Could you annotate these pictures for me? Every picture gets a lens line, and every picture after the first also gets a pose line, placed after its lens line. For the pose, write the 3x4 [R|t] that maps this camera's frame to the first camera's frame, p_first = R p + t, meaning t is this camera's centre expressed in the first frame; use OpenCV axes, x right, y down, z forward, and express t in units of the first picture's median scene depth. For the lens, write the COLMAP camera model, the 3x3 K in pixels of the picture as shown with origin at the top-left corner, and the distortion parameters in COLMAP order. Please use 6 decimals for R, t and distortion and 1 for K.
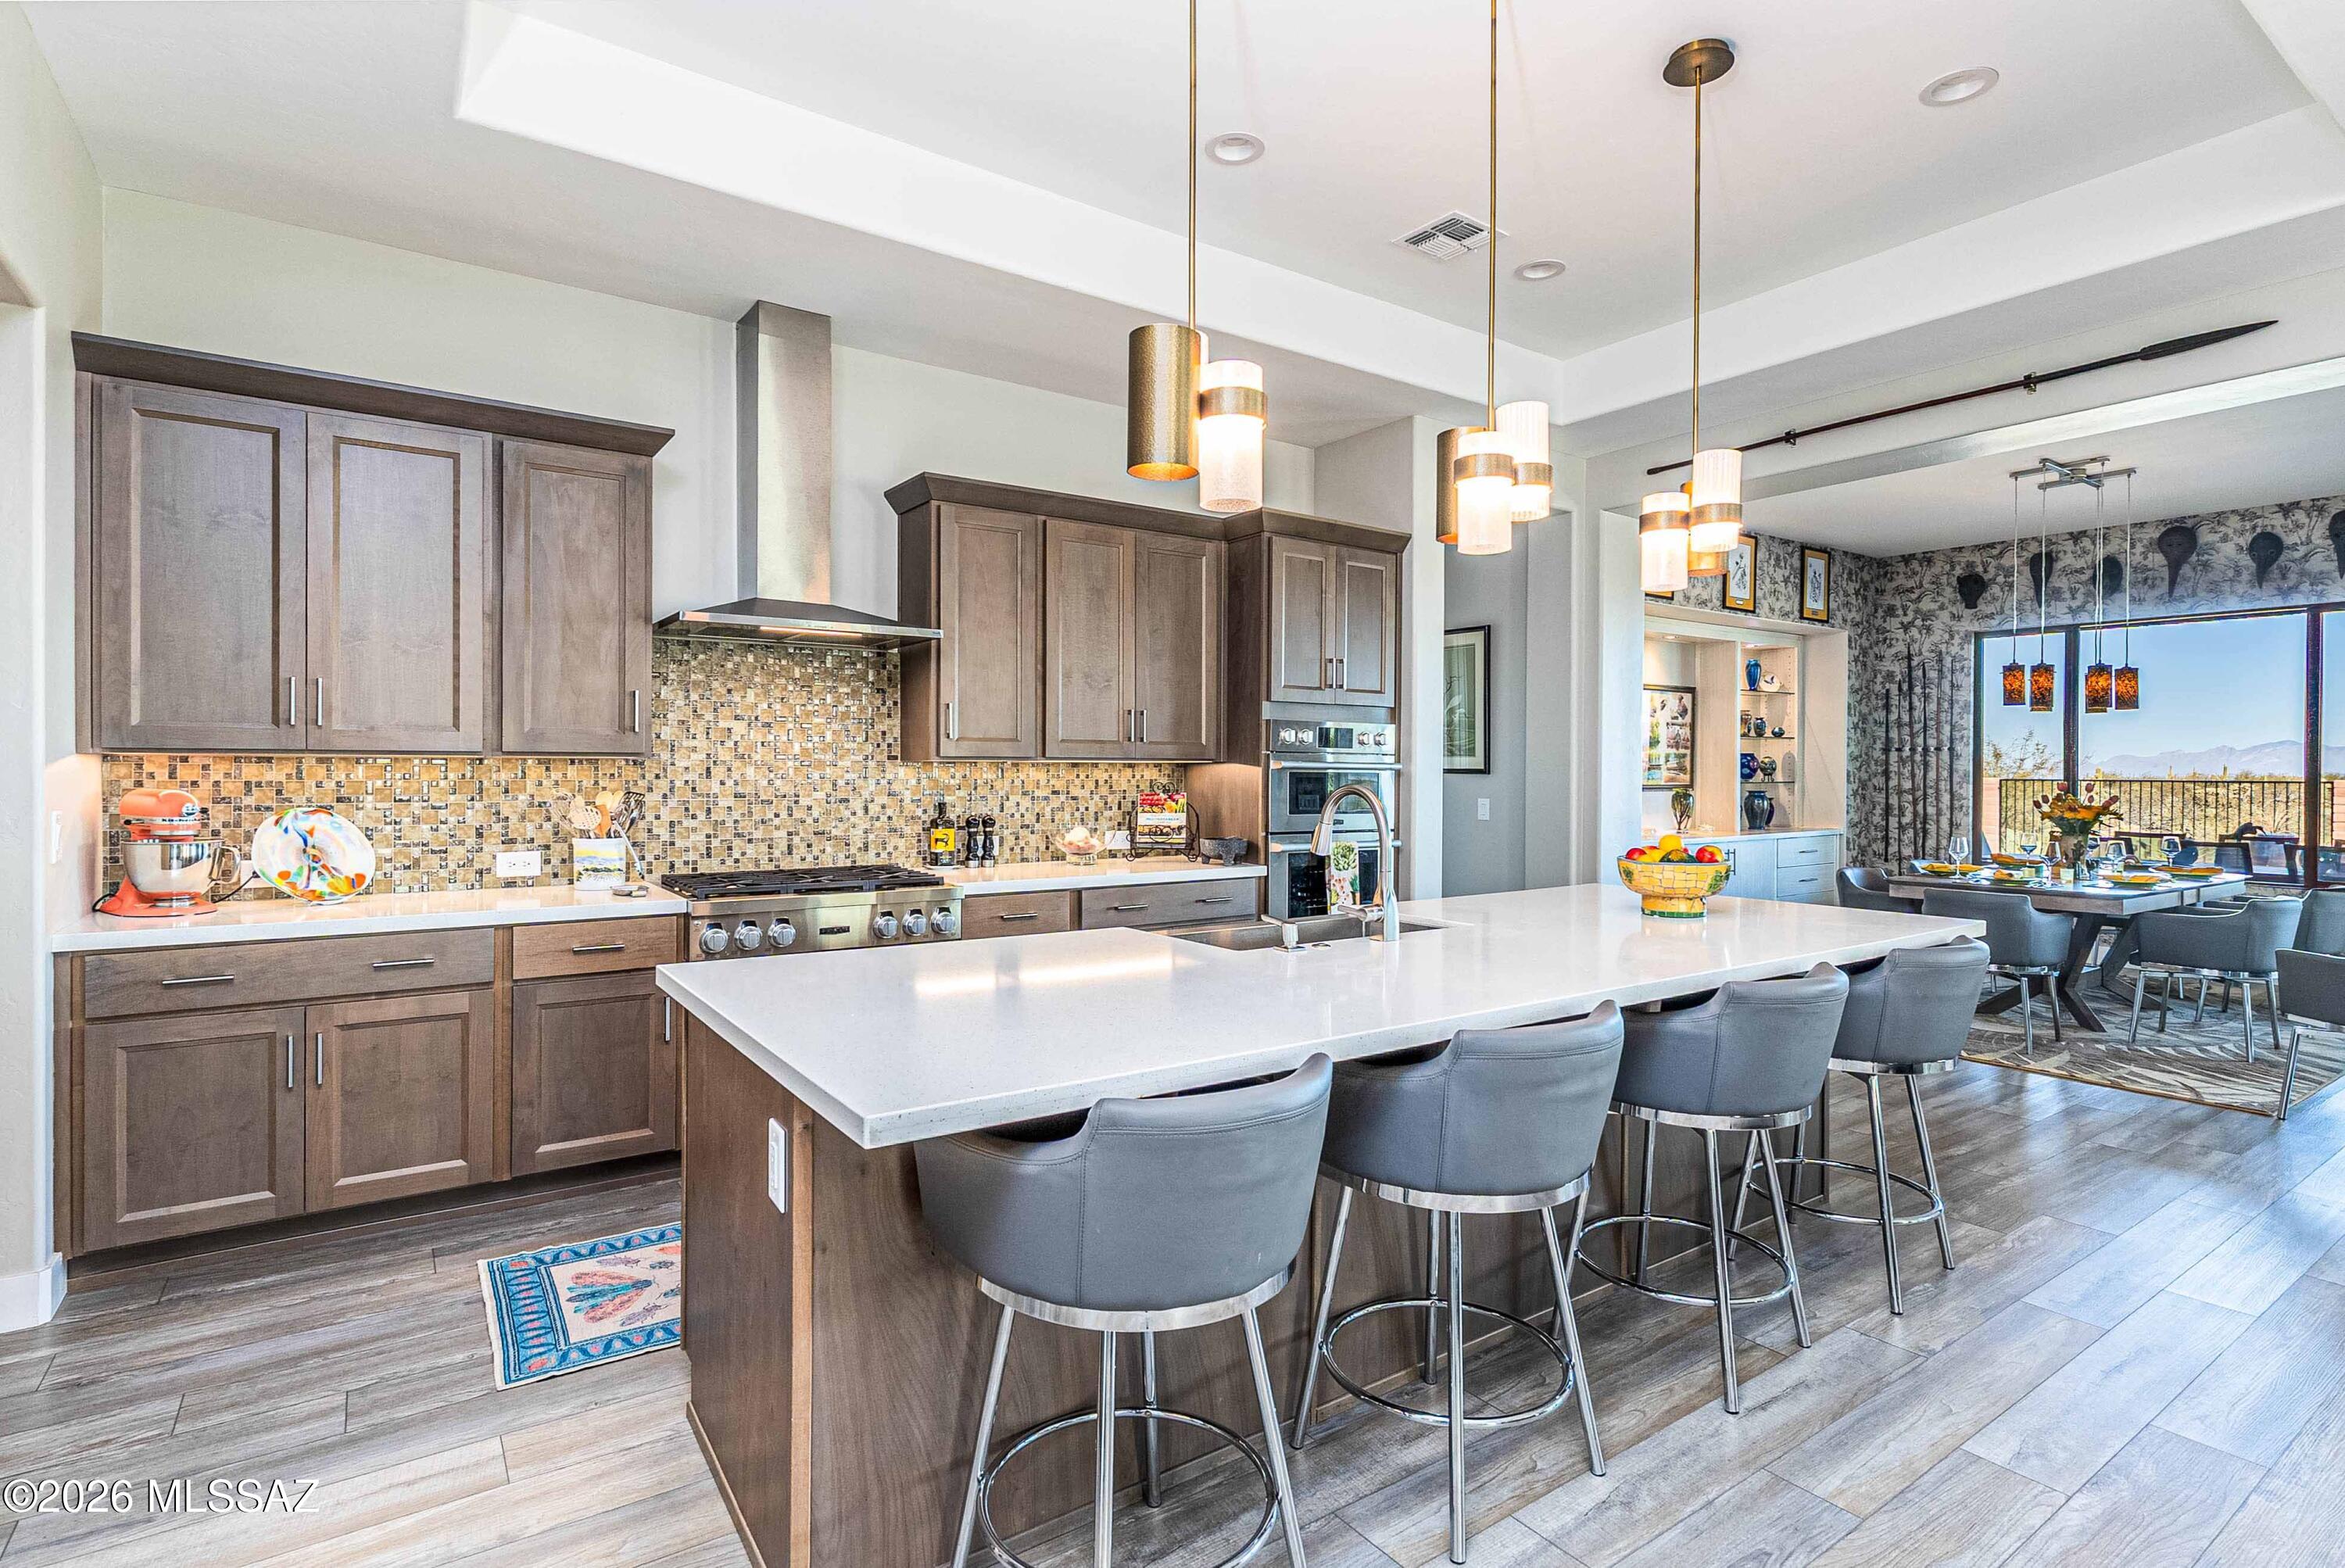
lens RADIAL K [[1119.9, 0, 1168.6], [0, 1119.9, 768.2], [0, 0, 1]] dist [0.007837, -0.002966]
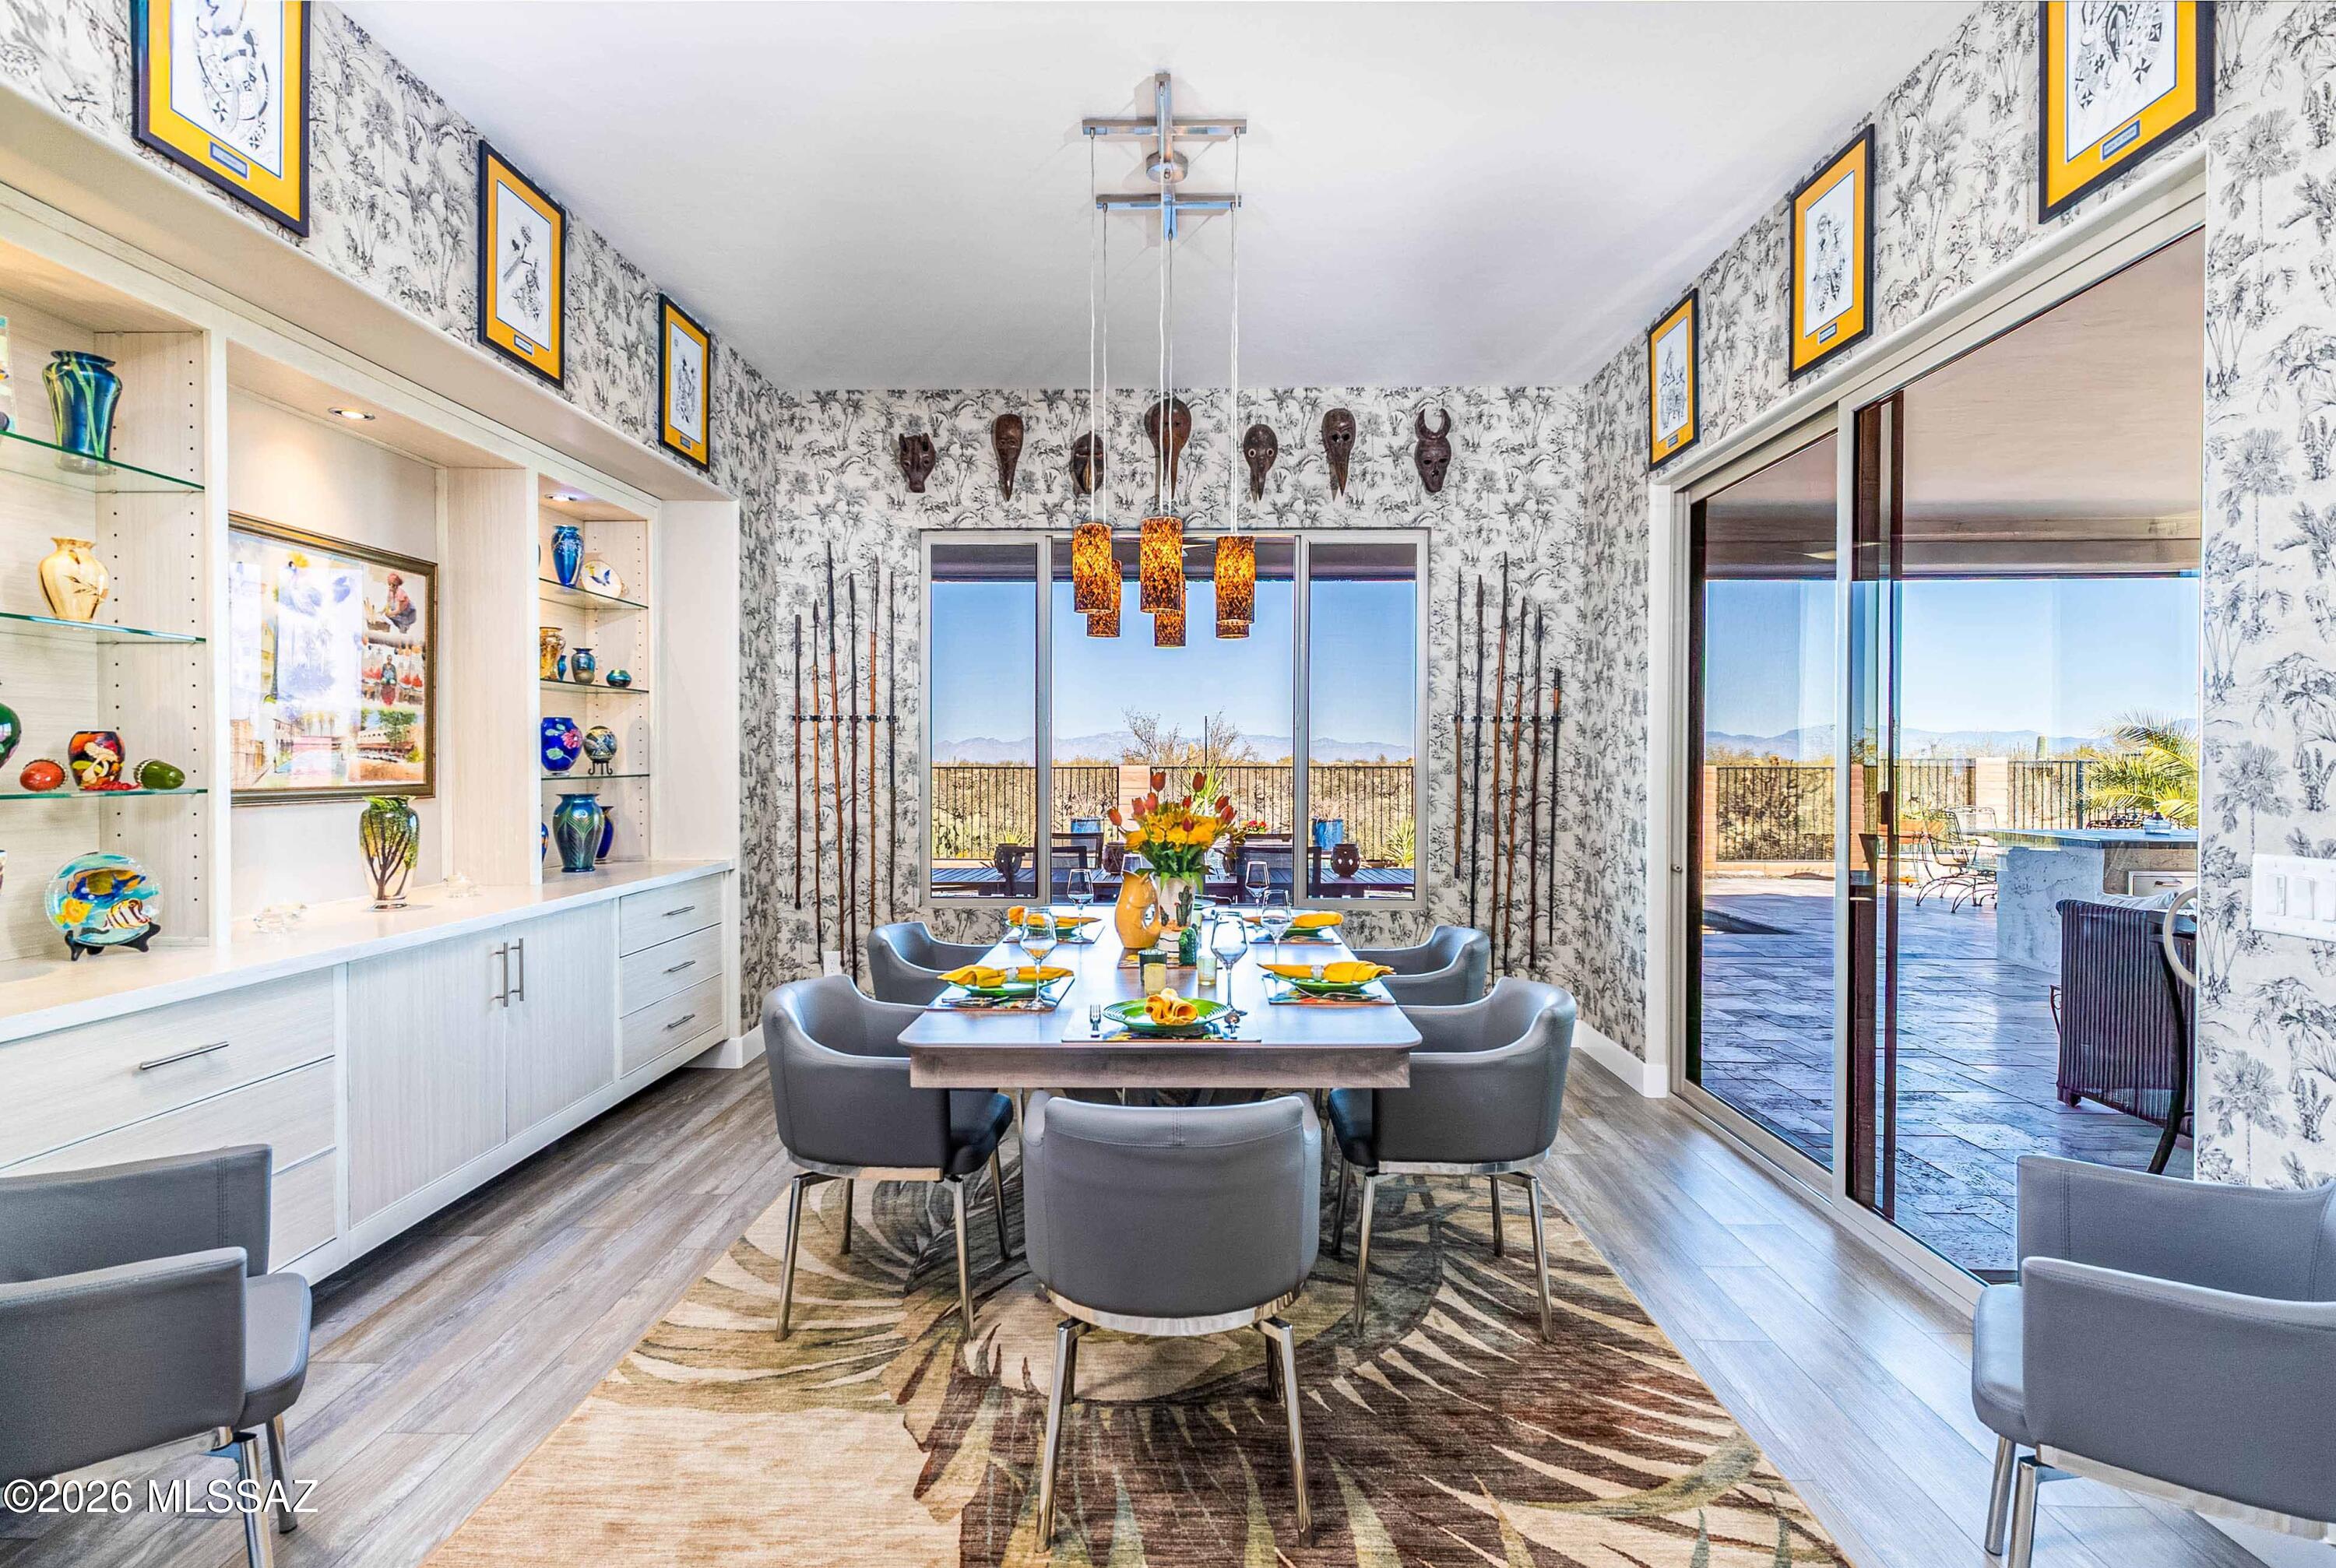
lens RADIAL K [[1115.5, 0, 1154.0], [0, 1115.5, 781.5], [0, 0, 1]] dist [0.007837, -0.002966]
pose [[0.584408, -0.019912, 0.811216, 0.472365], [0.003765, 0.999755, 0.021828, 0.008566], [-0.811452, -0.009702, 0.584339, 0.875304]]
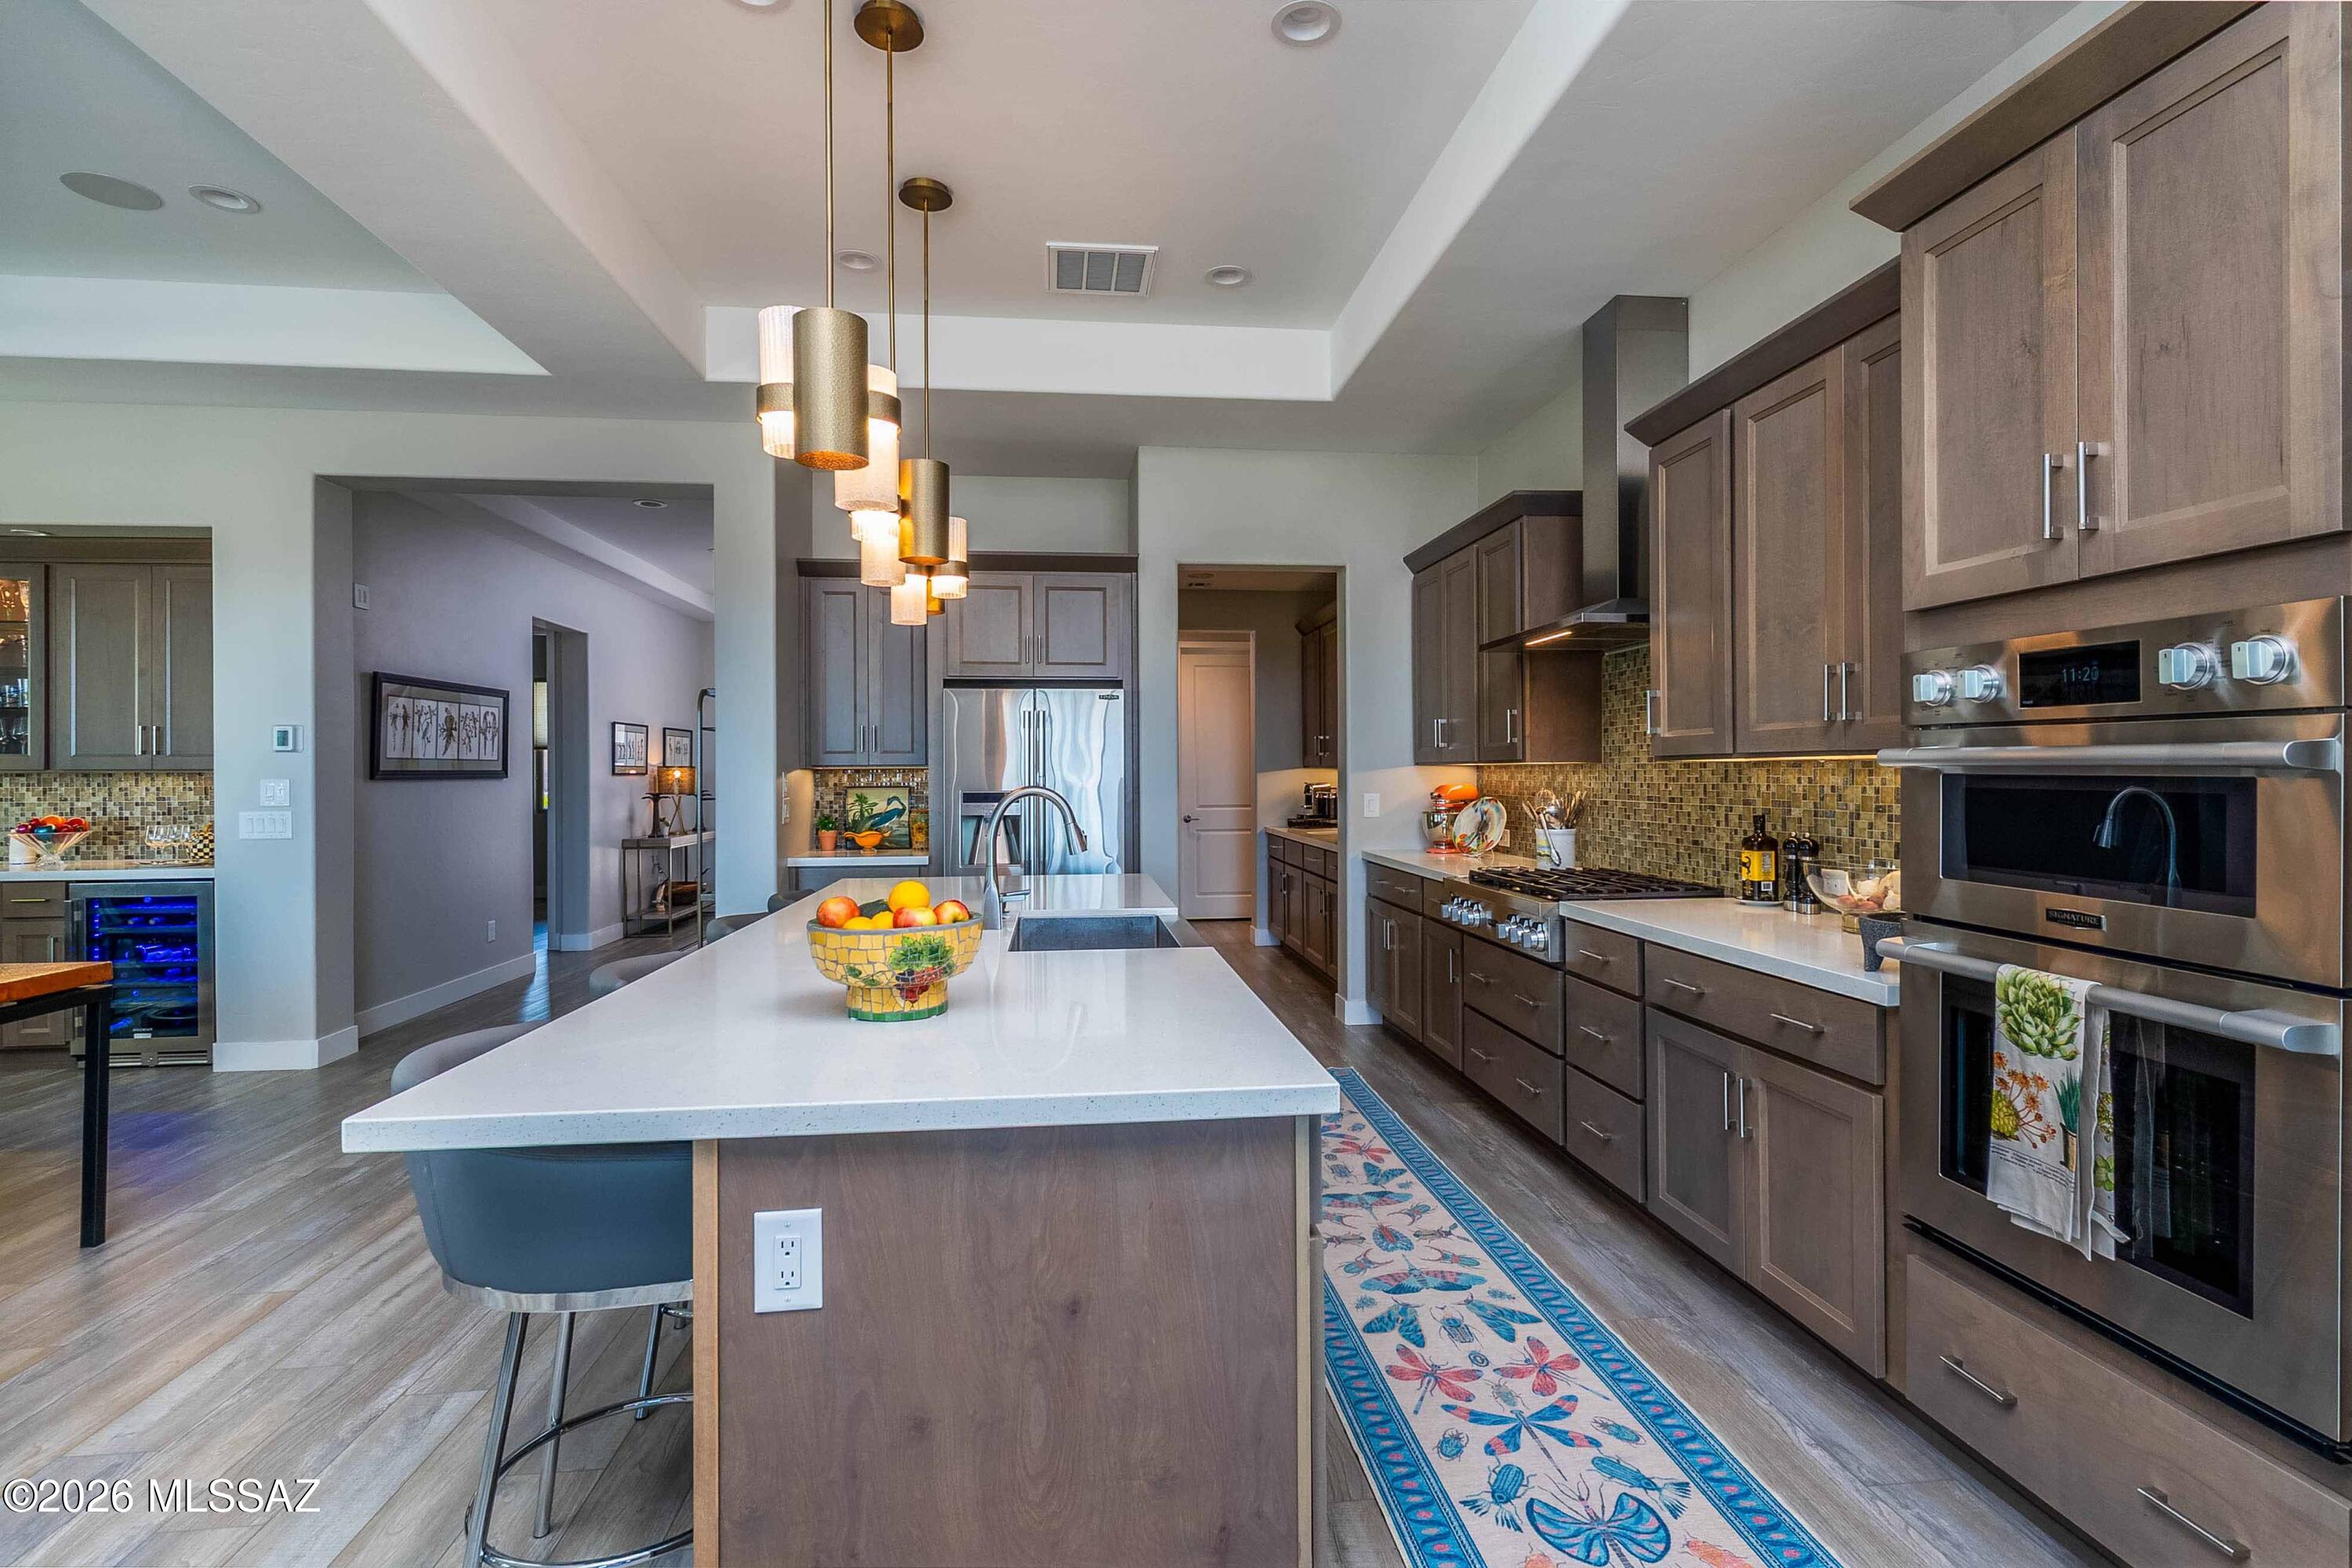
lens RADIAL K [[1123.3, 0, 1186.7], [0, 1123.3, 771.6], [0, 0, 1]] dist [0.007837, -0.002966]
pose [[-0.449746, -0.003237, -0.893151, 0.605019], [0.003000, 0.999982, -0.005135, 0.003926], [0.893152, -0.004989, -0.449728, 0.941146]]
